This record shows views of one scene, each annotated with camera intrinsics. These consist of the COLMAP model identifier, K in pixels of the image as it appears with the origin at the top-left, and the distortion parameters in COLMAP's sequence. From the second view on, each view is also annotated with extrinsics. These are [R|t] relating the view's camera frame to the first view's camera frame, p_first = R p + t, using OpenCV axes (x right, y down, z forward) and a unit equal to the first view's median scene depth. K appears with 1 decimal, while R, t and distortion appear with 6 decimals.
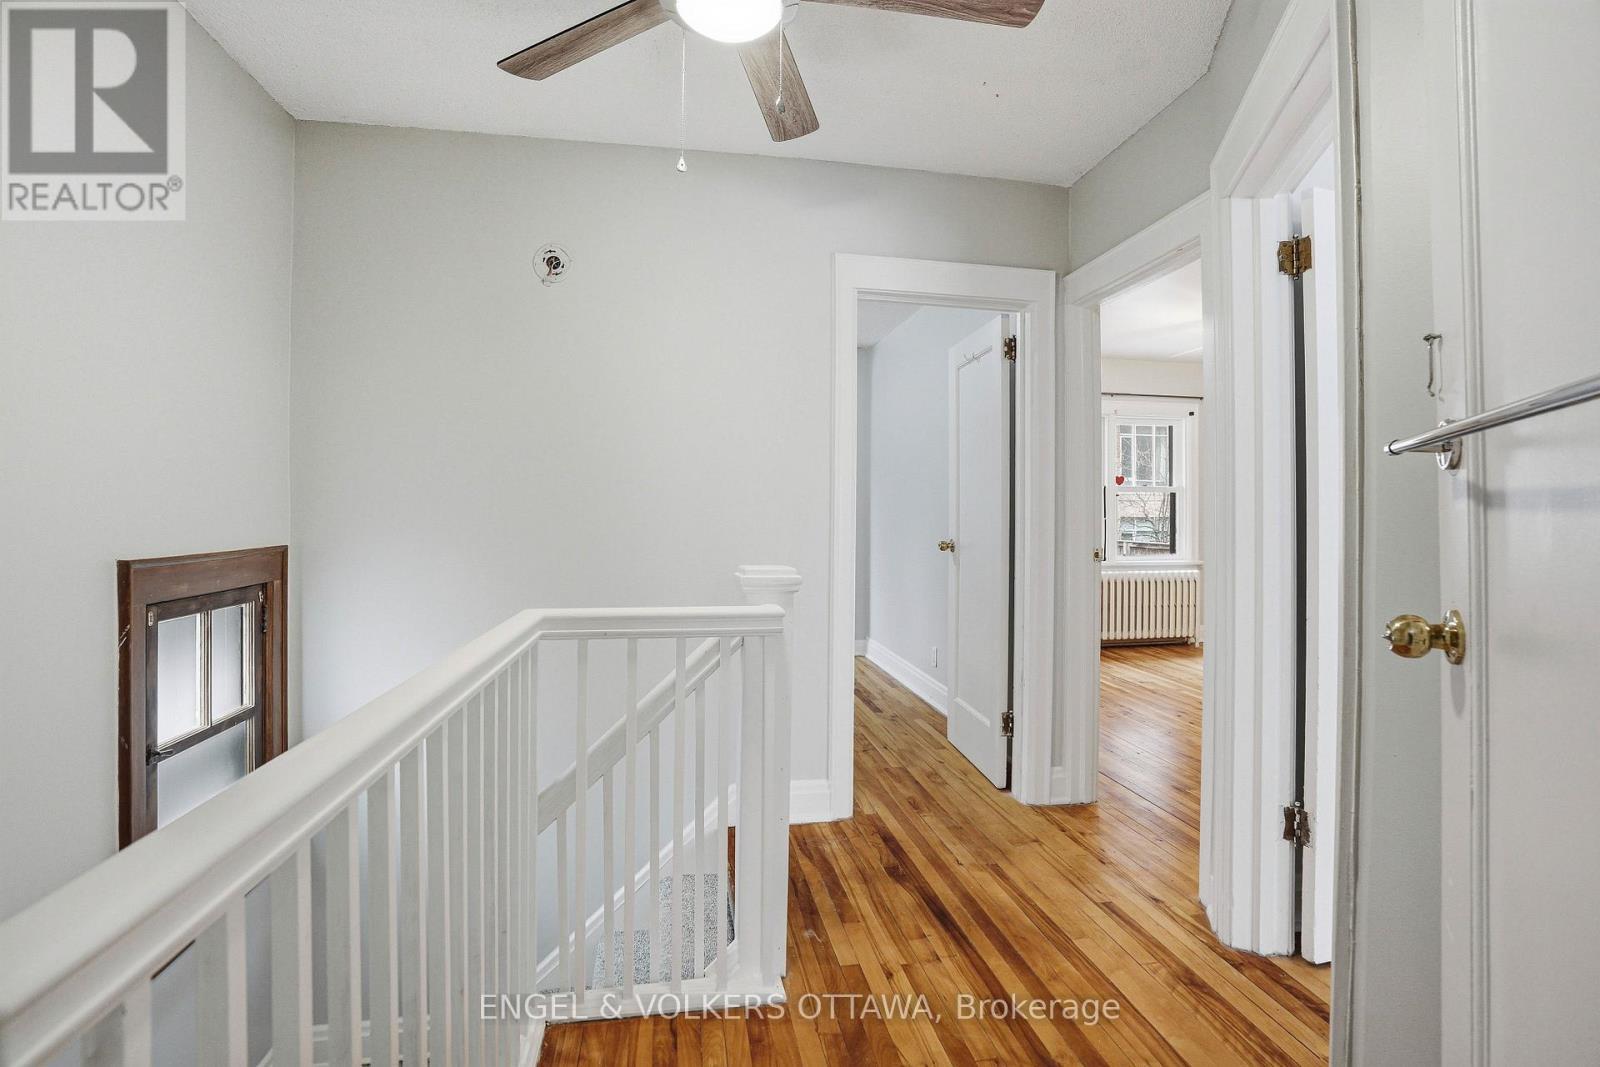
lens RADIAL K [[757.0, 0, 793.9], [0, 757.0, 519.5], [0, 0, 1]] dist [-0.066731, 0.024846]
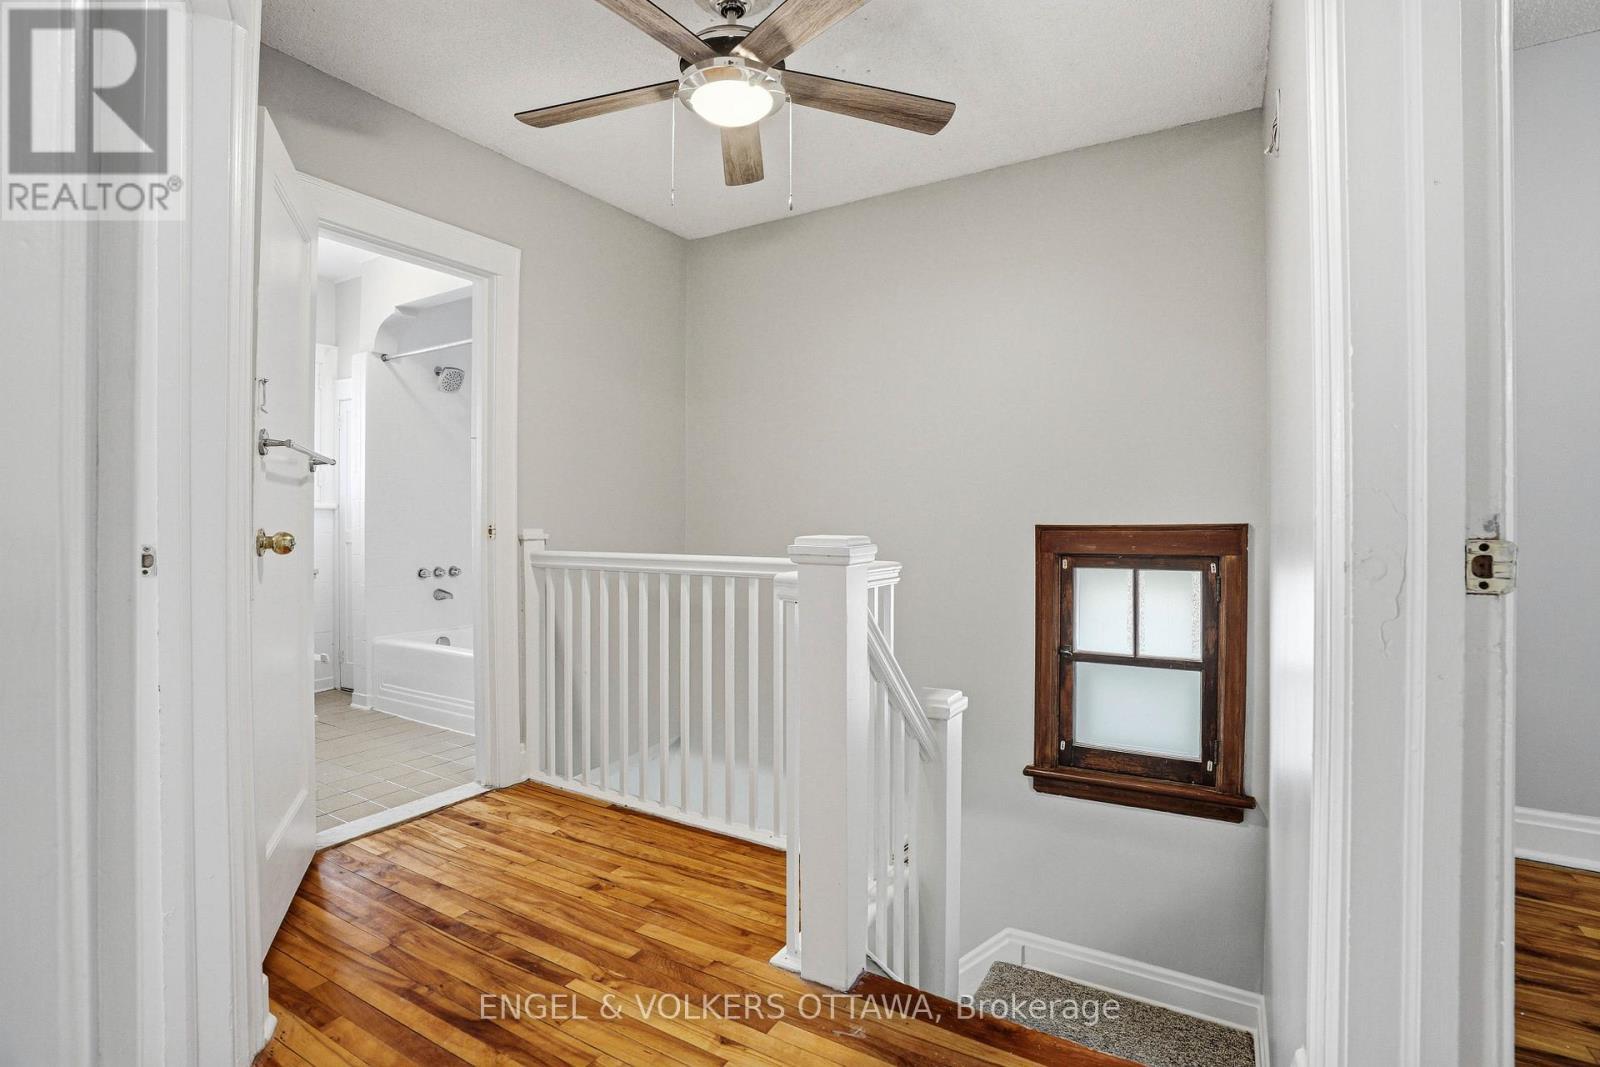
lens RADIAL K [[757.0, 0, 793.9], [0, 757.0, 519.5], [0, 0, 1]] dist [-0.066731, 0.024846]
pose [[-0.648388, -0.000947, -0.761309, 0.478164], [-0.004510, 0.999986, 0.002596, 0.027204], [0.761297, 0.005117, -0.648384, 1.079729]]
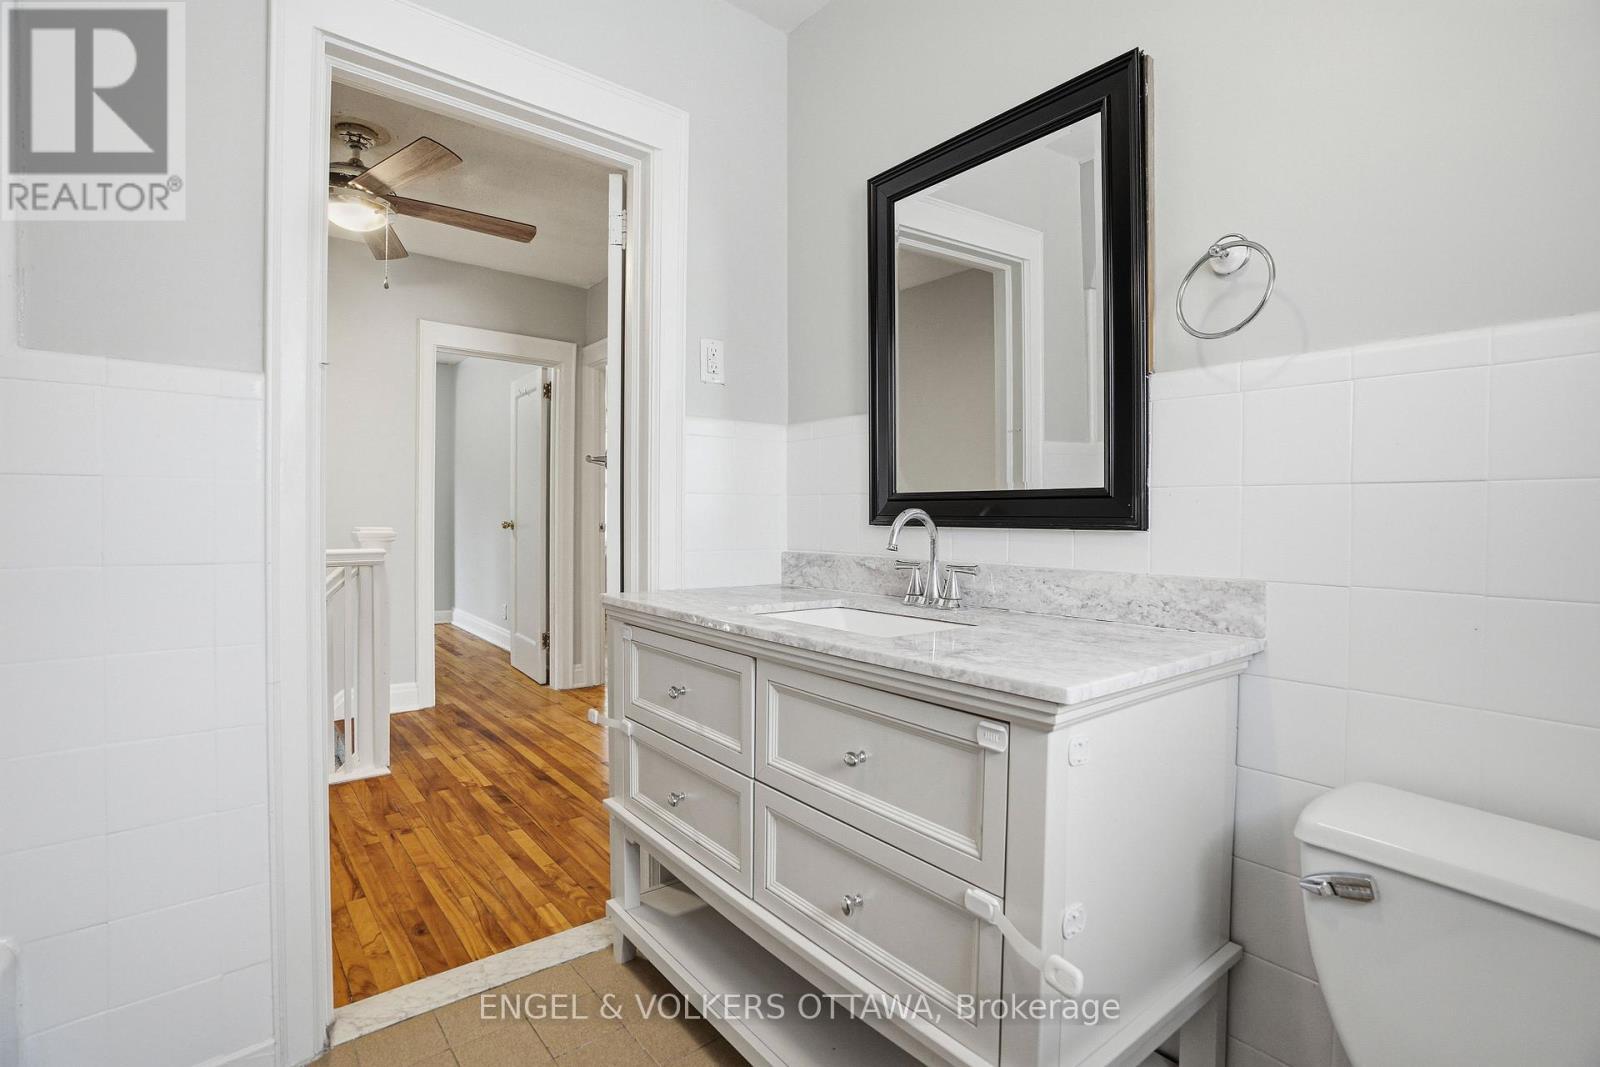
lens RADIAL K [[757.0, 0, 793.9], [0, 757.0, 519.5], [0, 0, 1]] dist [-0.066731, 0.024846]
pose [[0.872276, -0.006304, 0.488974, -0.019452], [0.004593, 0.999978, 0.004700, 0.028574], [-0.488993, -0.001854, 0.872286, -0.650265]]
